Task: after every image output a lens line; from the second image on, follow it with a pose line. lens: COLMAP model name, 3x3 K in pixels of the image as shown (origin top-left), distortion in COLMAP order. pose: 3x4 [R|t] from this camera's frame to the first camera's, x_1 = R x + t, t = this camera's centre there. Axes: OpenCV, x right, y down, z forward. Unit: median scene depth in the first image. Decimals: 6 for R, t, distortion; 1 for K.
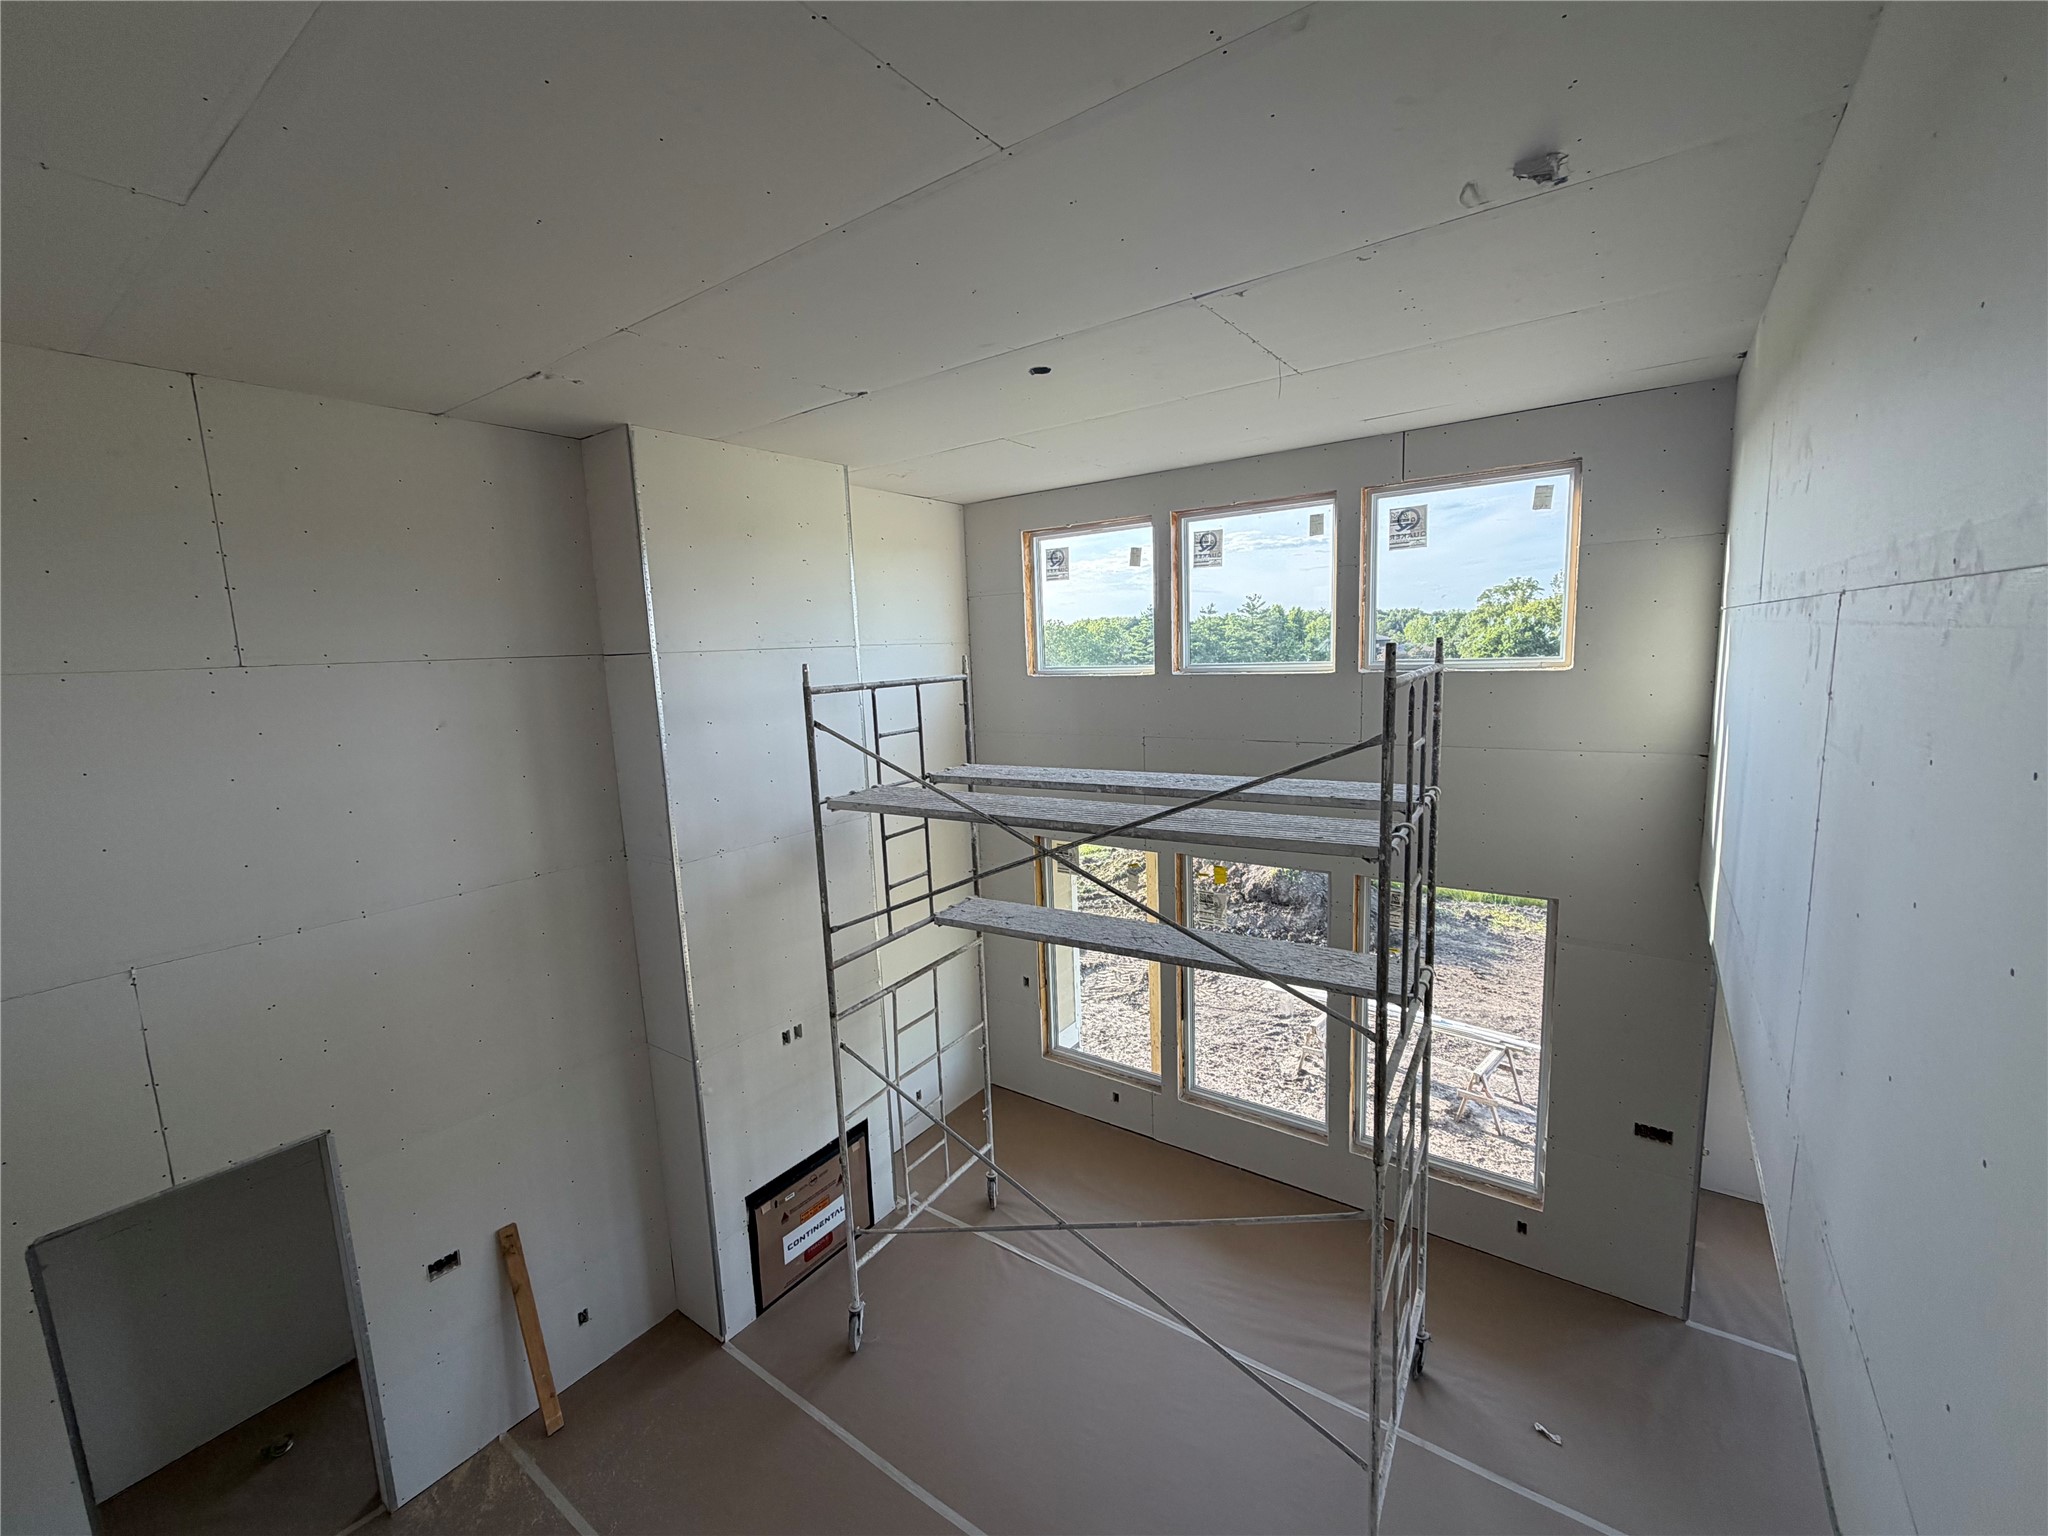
lens RADIAL K [[844.4, 0, 1024.0], [0, 844.4, 768.0], [0, 0, 1]] dist [-0.000325, -0.000245]
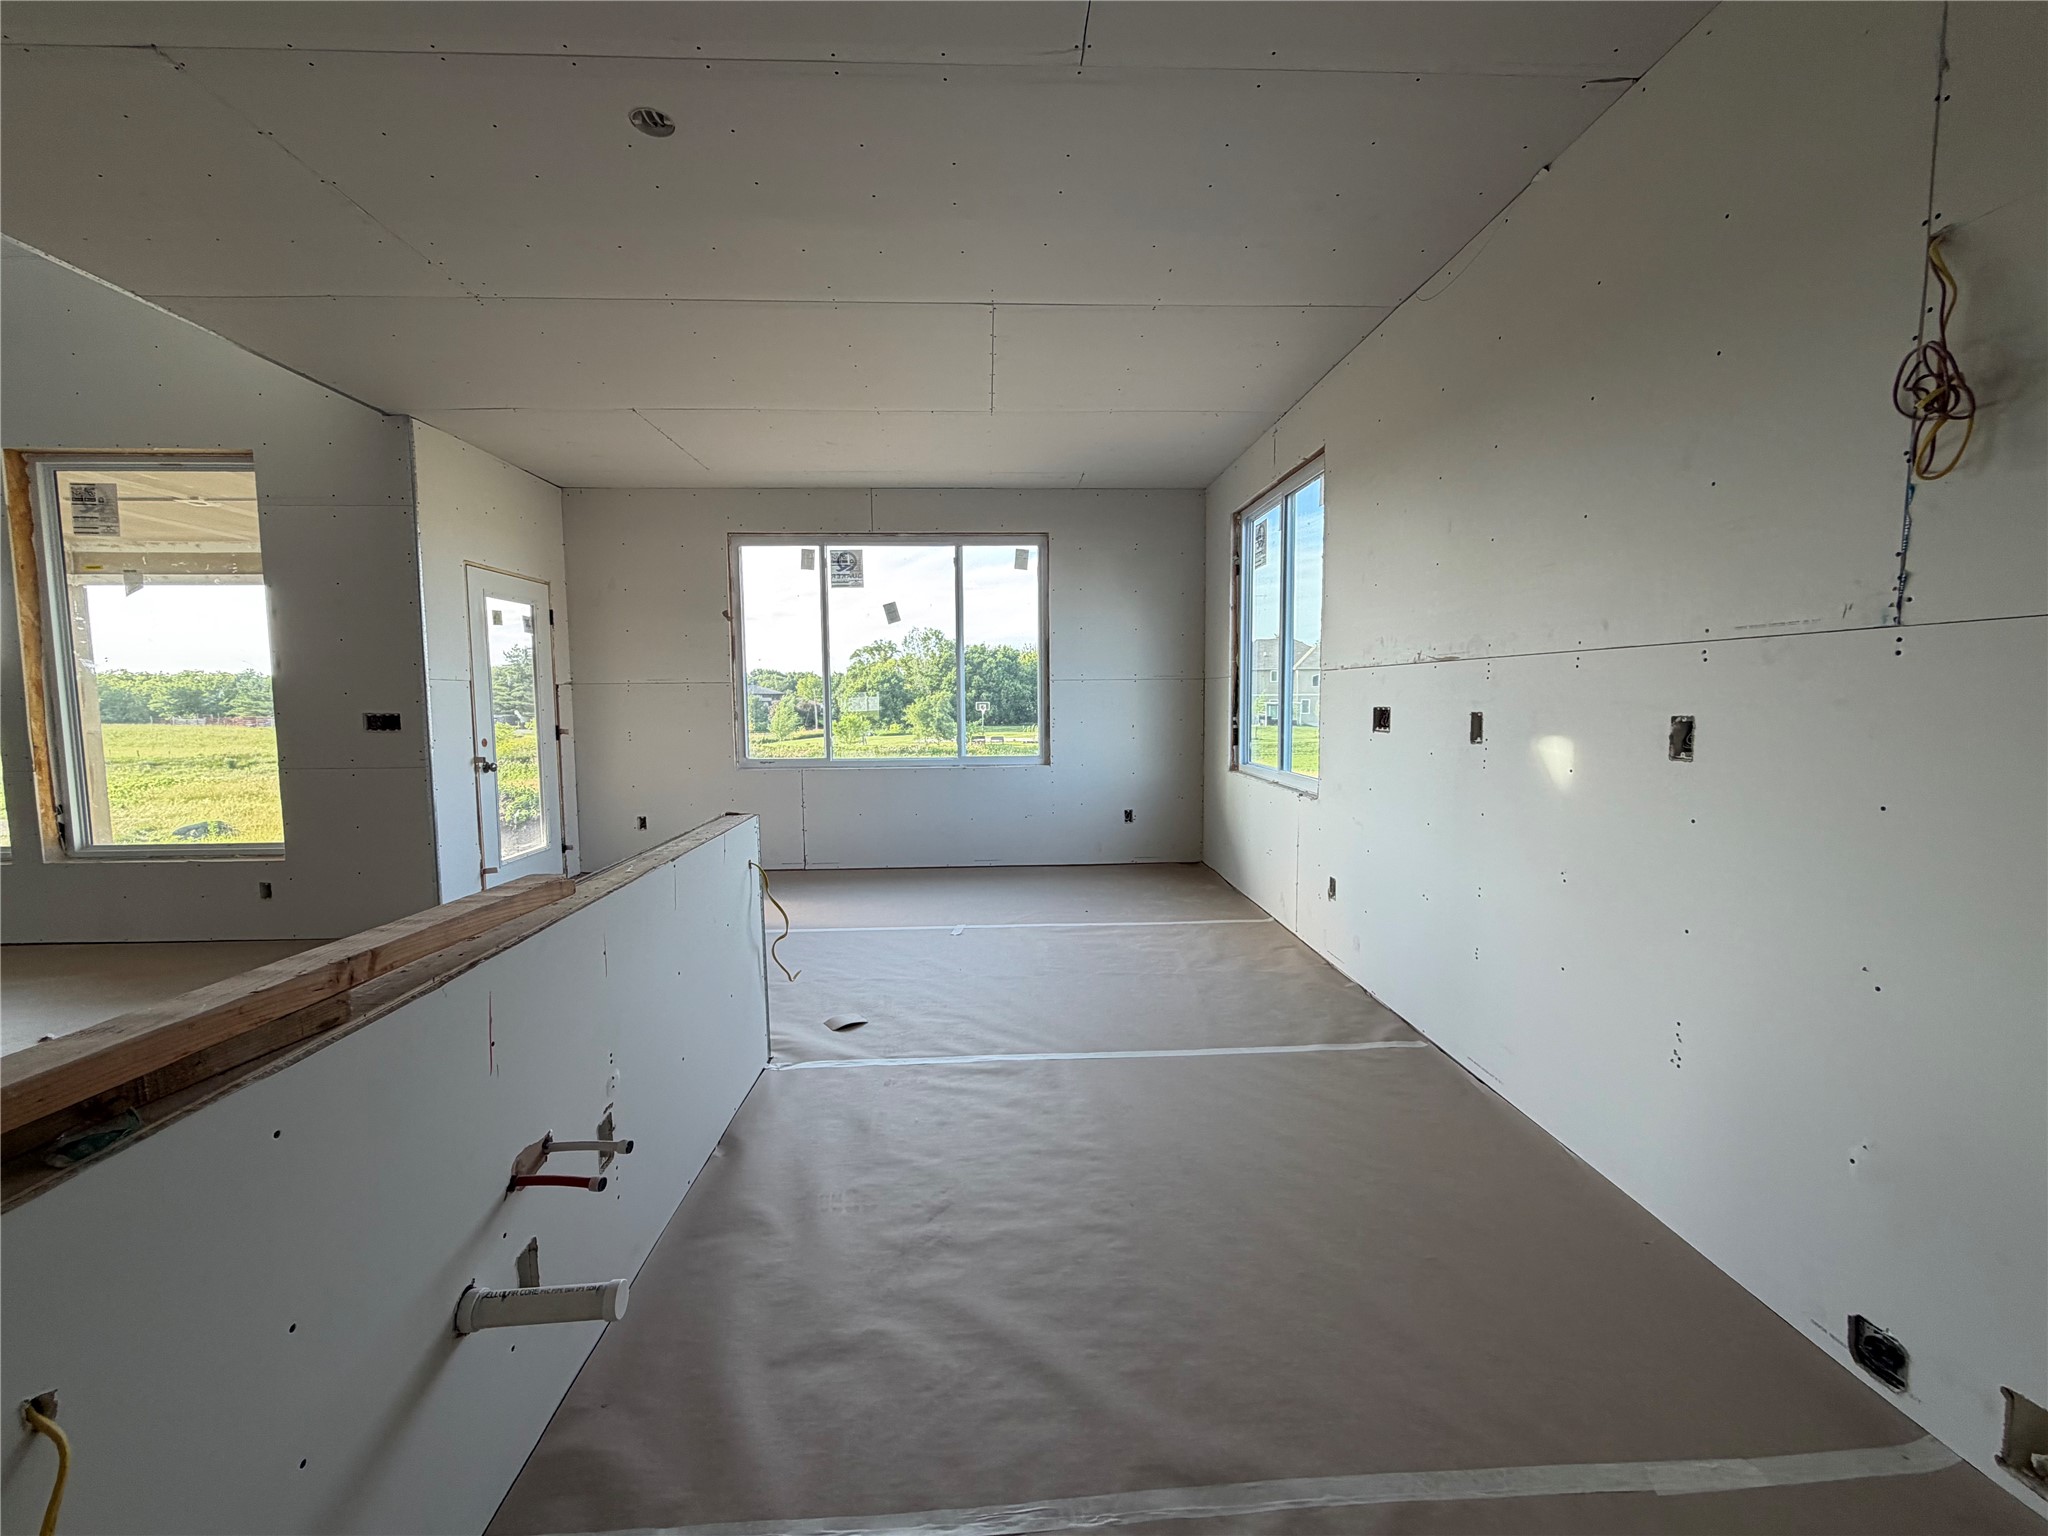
lens RADIAL K [[844.4, 0, 1024.0], [0, 844.4, 768.0], [0, 0, 1]] dist [-0.000325, -0.000245]
pose [[0.787250, -0.017163, 0.616395, 0.657551], [0.065114, 0.996338, -0.055421, 0.515362], [-0.613187, 0.083766, 0.785484, -0.074142]]
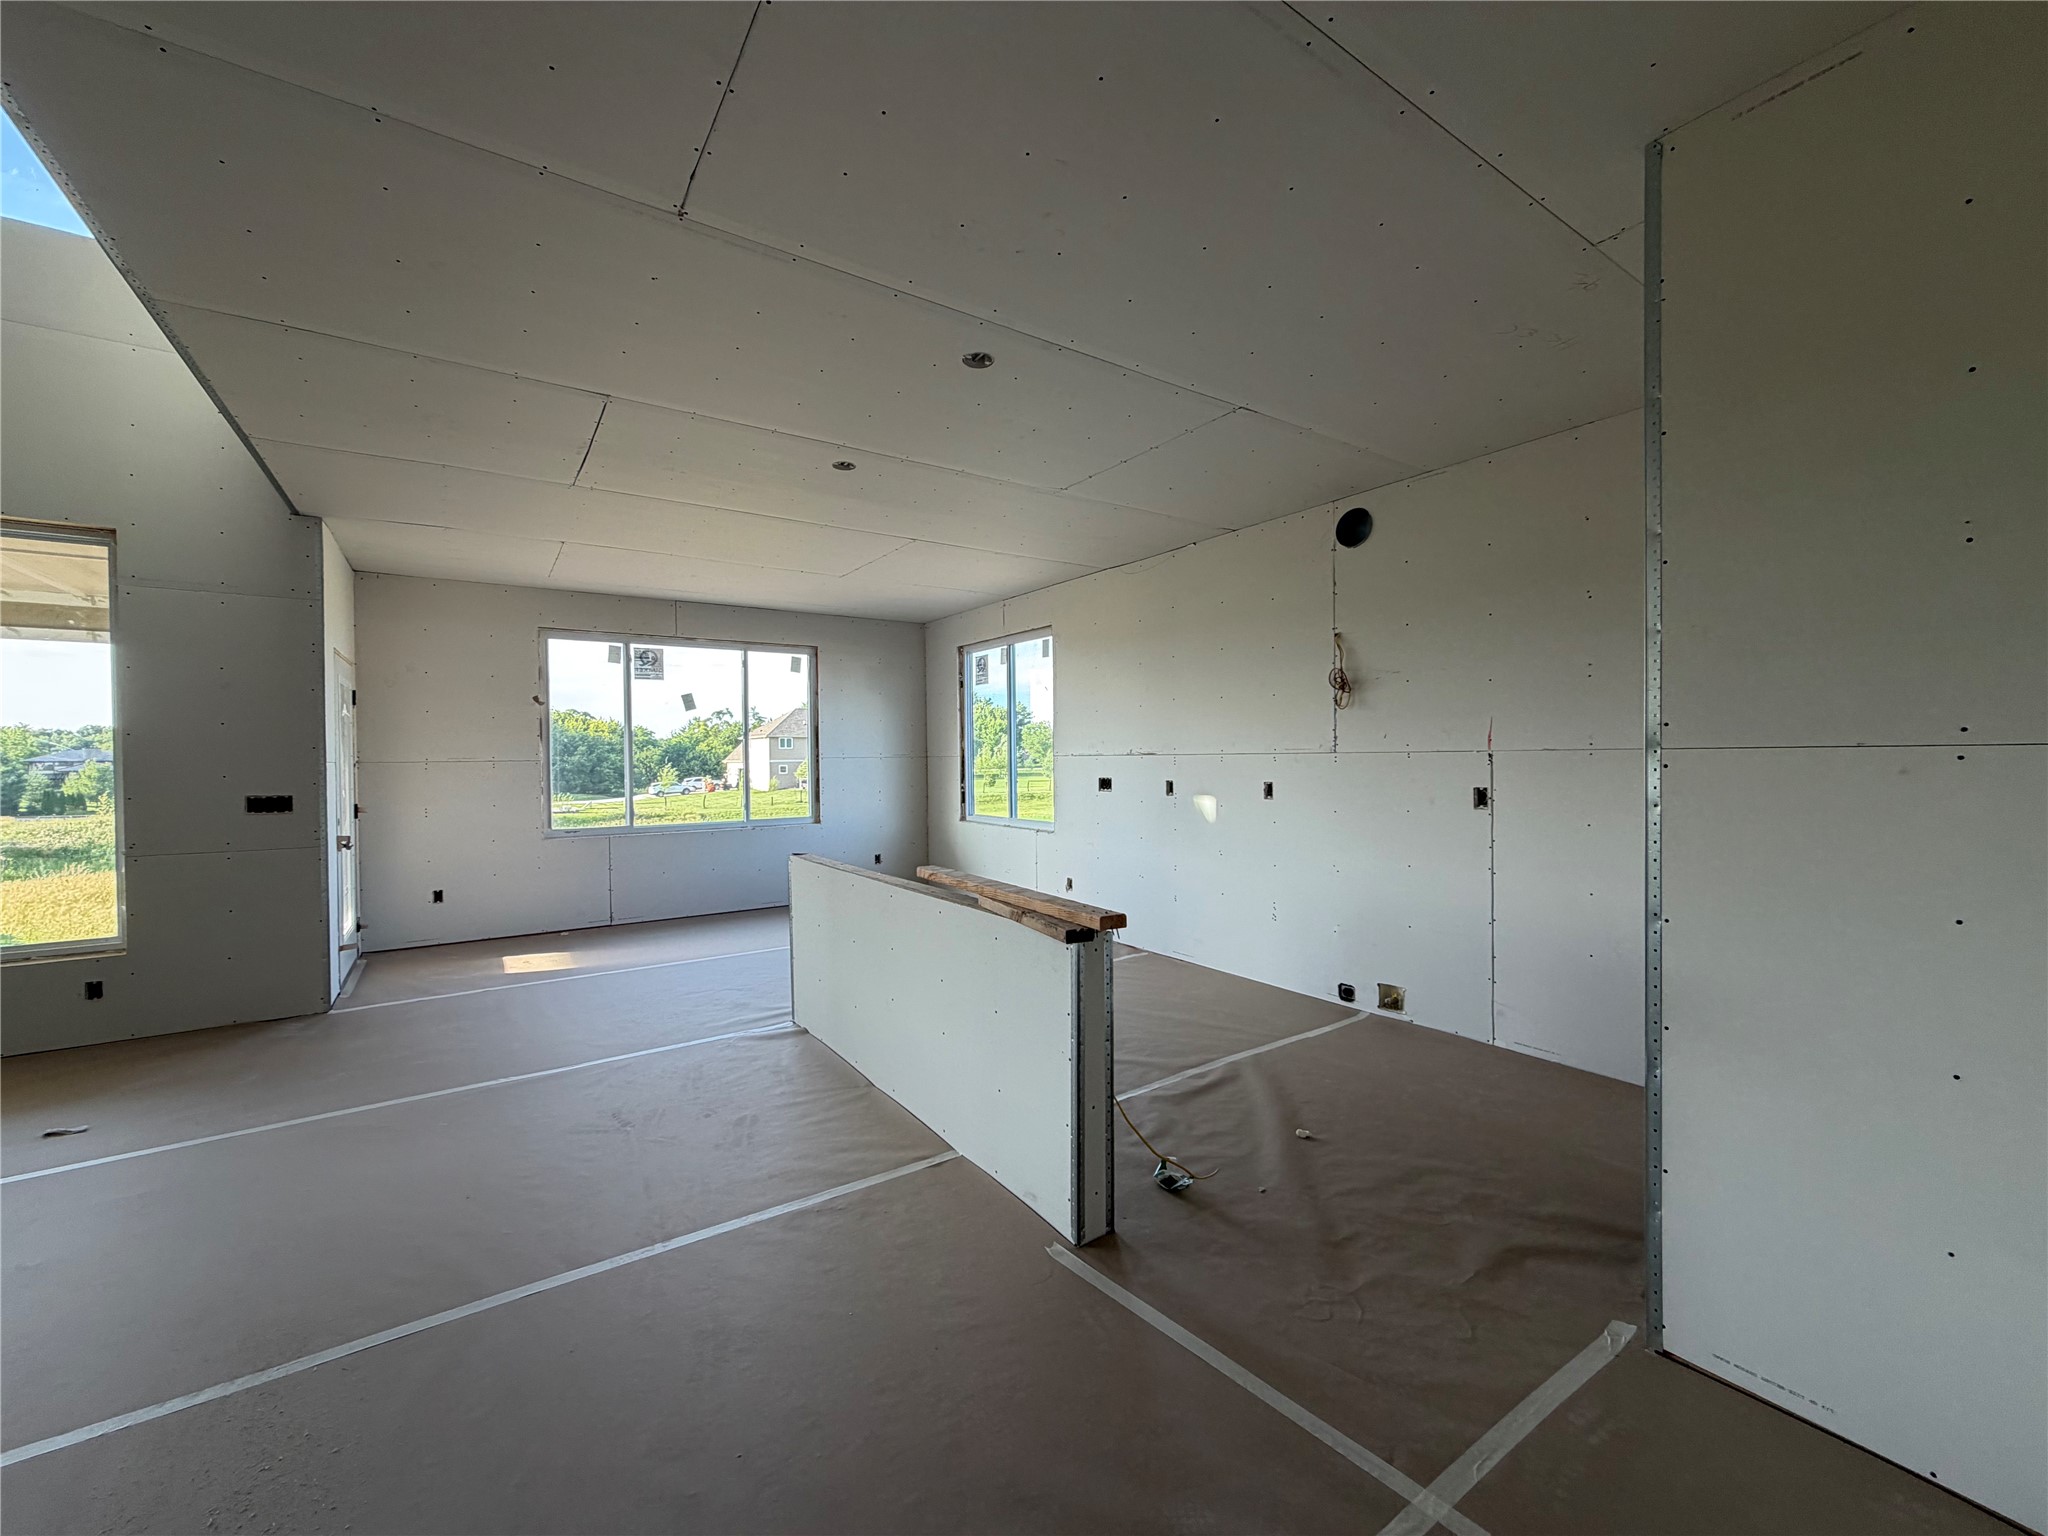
lens RADIAL K [[814.8, 0, 1018.8], [0, 814.8, 767.6], [0, 0, 1]] dist [-0.000707, 0.000184]
pose [[0.346213, 0.025408, 0.937812, 0.195508], [0.131991, 0.988371, -0.075505, 0.508045], [-0.928825, 0.149923, 0.338833, -0.020185]]
